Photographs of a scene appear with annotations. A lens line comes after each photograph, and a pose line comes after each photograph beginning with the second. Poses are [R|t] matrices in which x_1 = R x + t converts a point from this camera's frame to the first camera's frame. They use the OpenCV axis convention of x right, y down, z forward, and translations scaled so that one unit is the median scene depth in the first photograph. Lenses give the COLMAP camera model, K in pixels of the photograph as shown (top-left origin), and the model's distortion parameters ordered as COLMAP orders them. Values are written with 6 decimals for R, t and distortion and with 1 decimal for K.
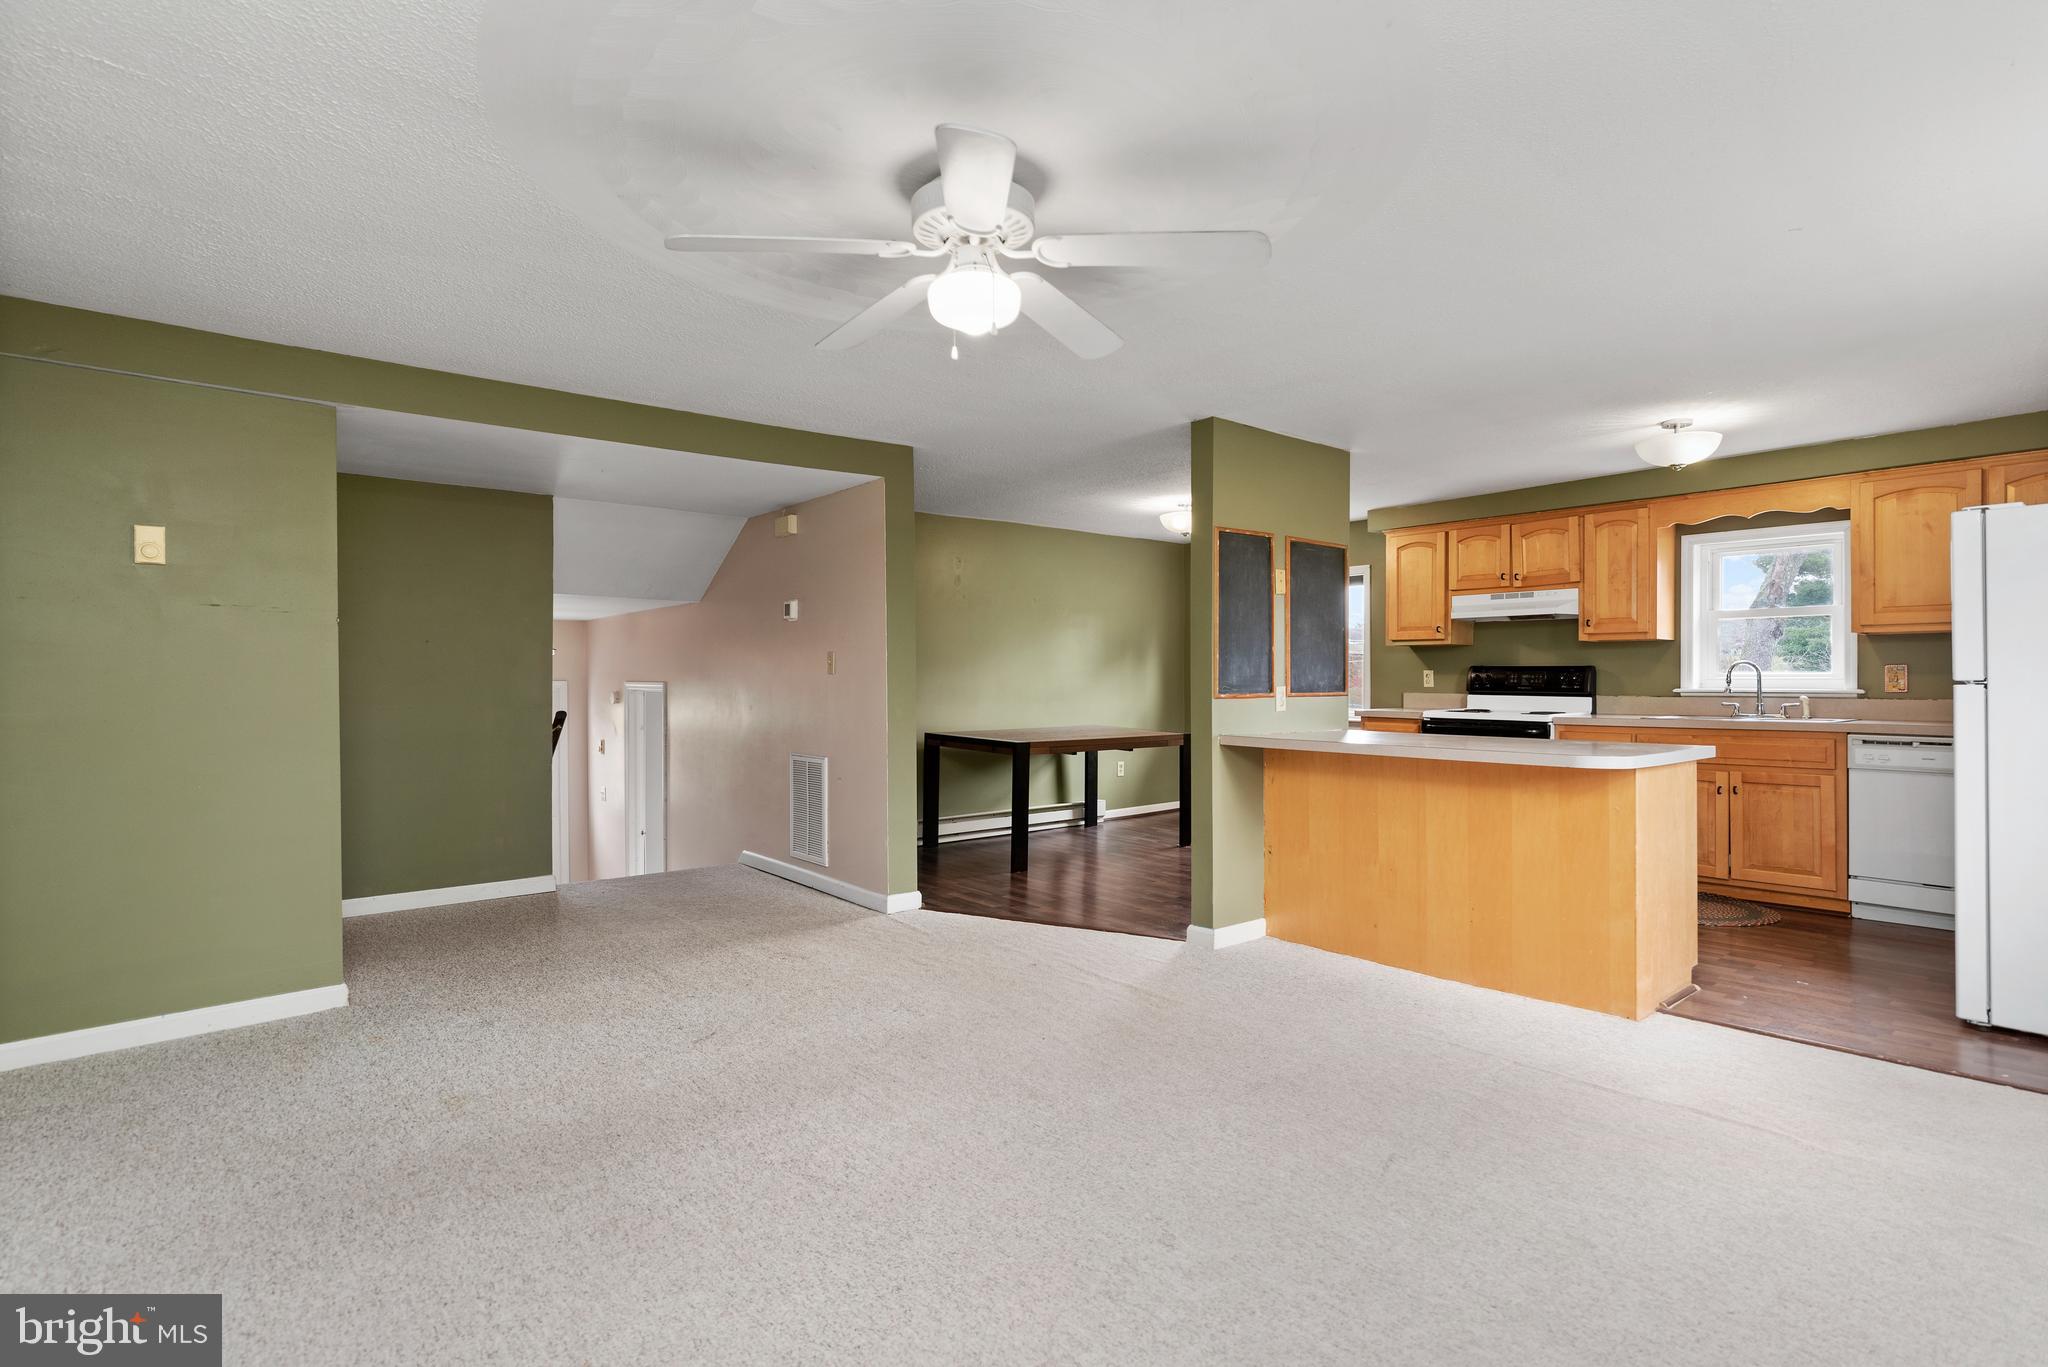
lens RADIAL K [[1018.2, 0, 1038.8], [0, 1018.2, 679.2], [0, 0, 1]] dist [-0.002880, -0.000527]
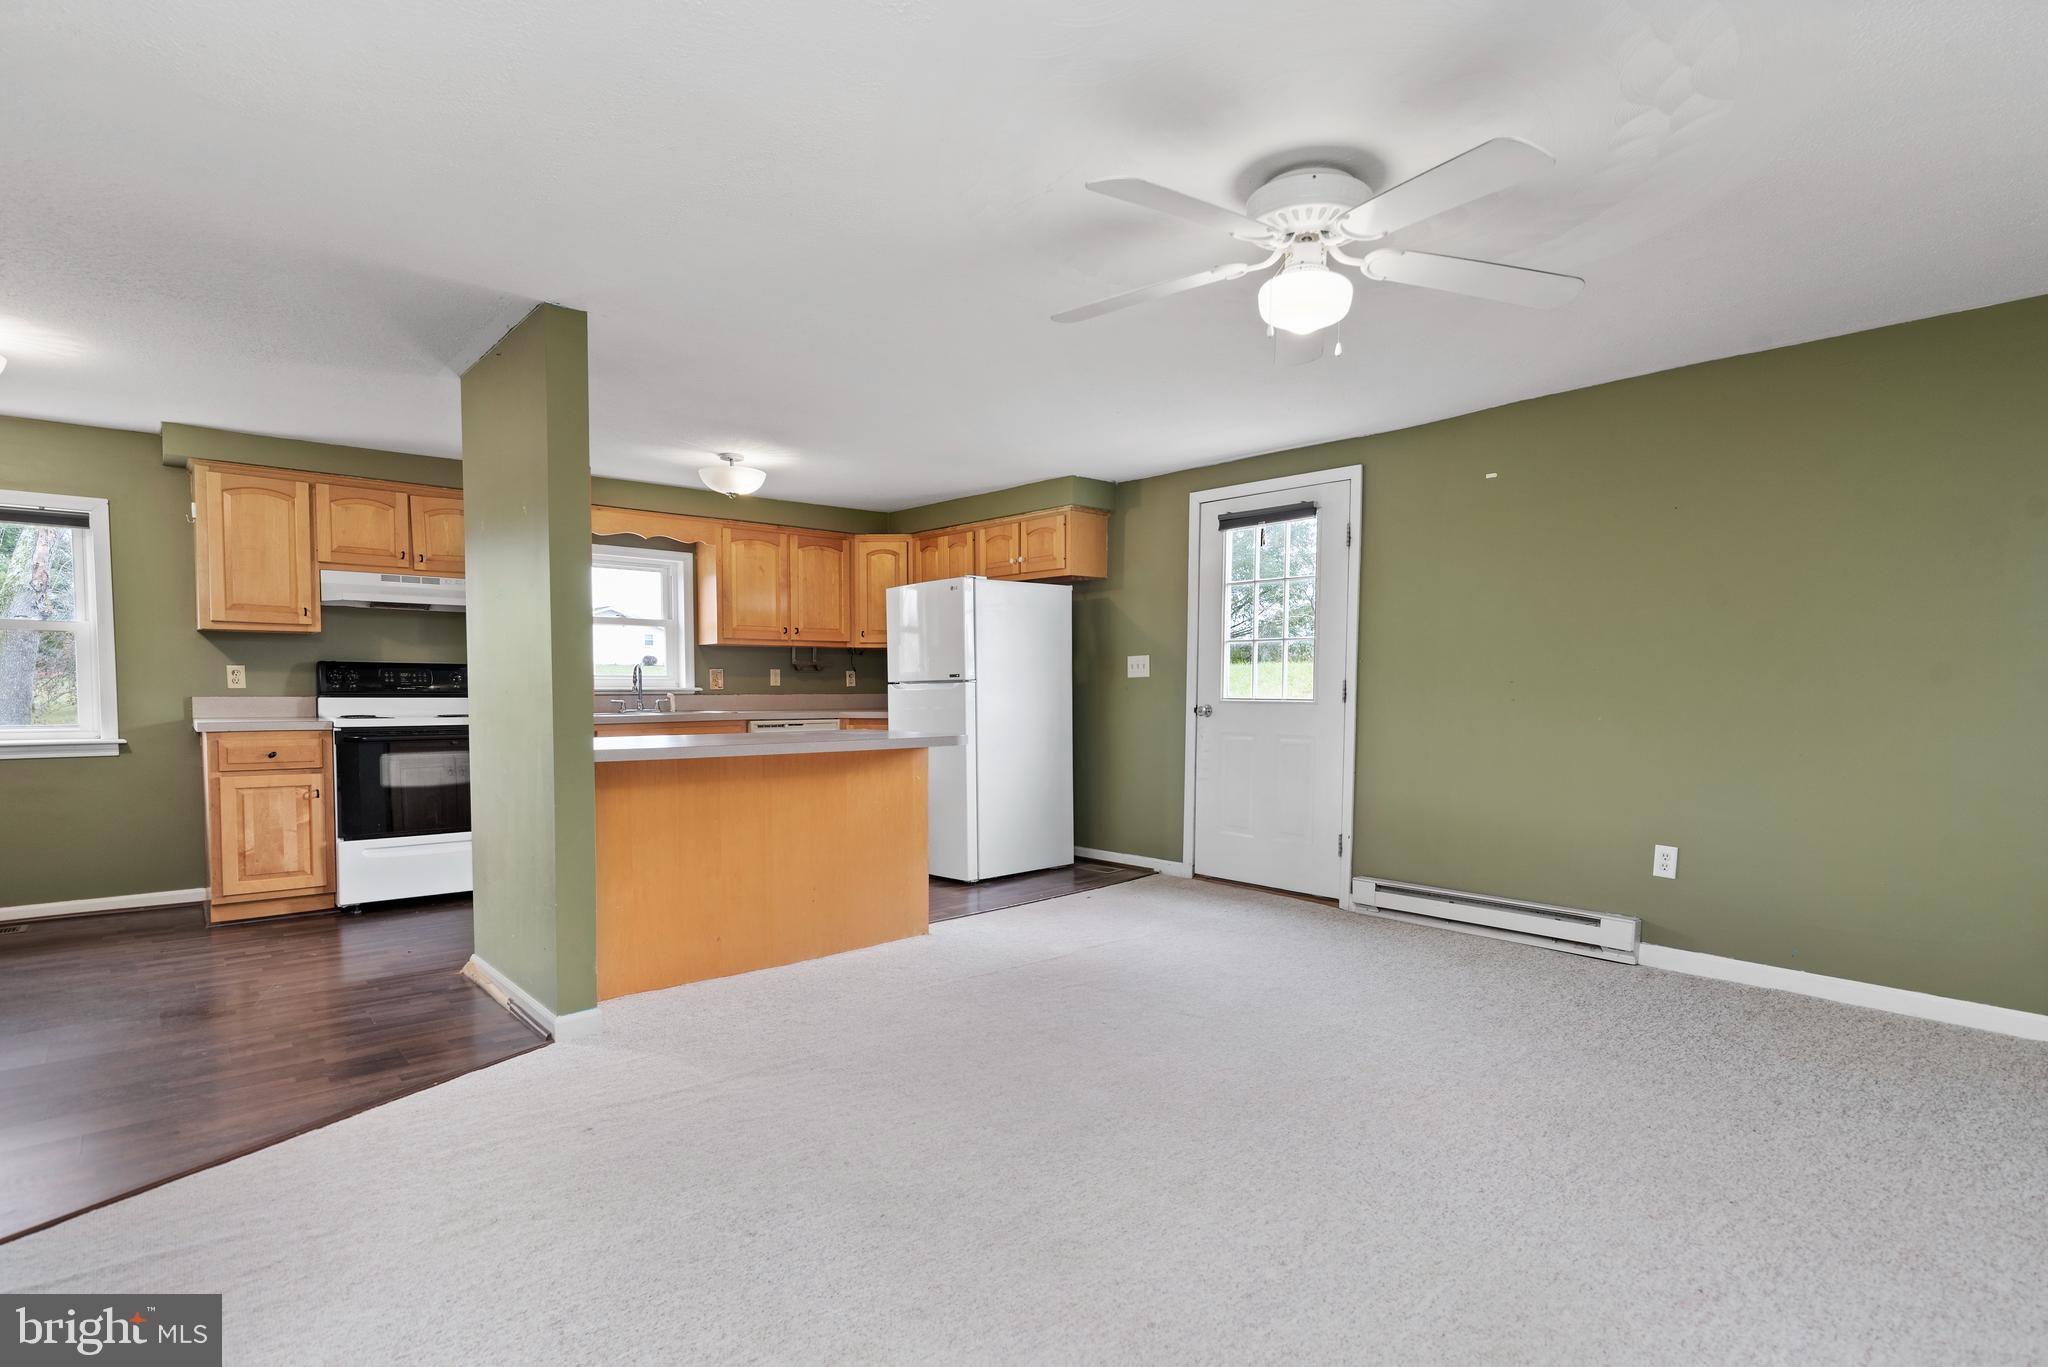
lens RADIAL K [[1017.7, 0, 1078.3], [0, 1017.7, 739.5], [0, 0, 1]] dist [-0.002295, 0.000153]
pose [[-0.043247, -0.052250, 0.997697, -0.436092], [-0.001309, 0.998634, 0.052242, 0.006595], [-0.999064, 0.000954, -0.043256, 0.507426]]
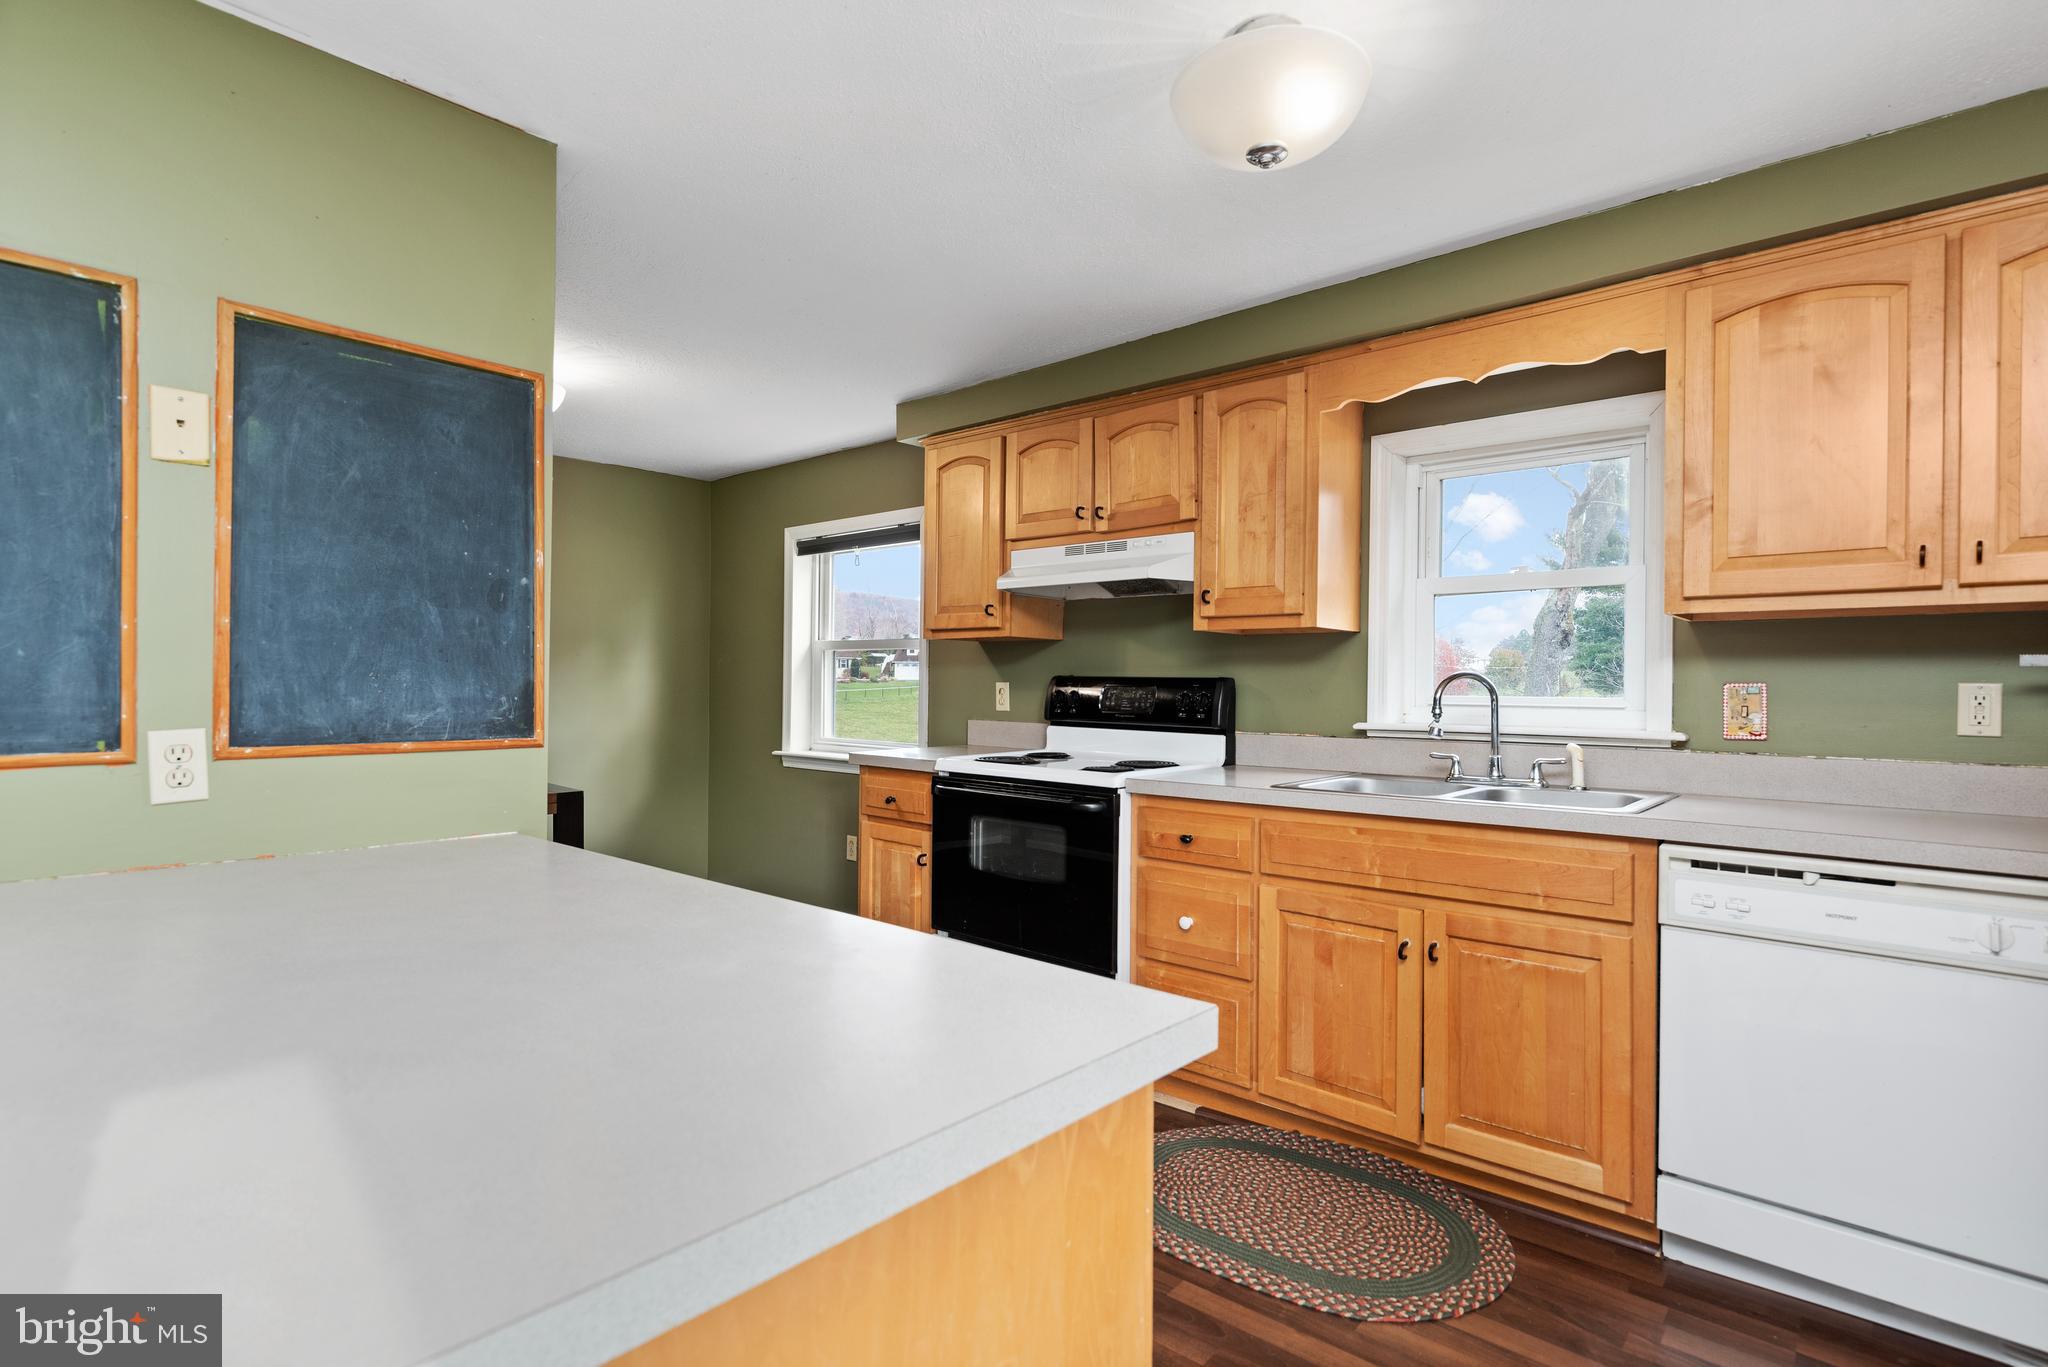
lens RADIAL K [[1007.1, 0, 1052.3], [0, 1007.1, 689.4], [0, 0, 1]] dist [0.000494, 0.000515]
pose [[0.988187, 0.008659, 0.153005, 0.379783], [-0.009369, 0.999948, 0.003925, -0.008387], [-0.152963, -0.005312, 0.988218, 0.492940]]
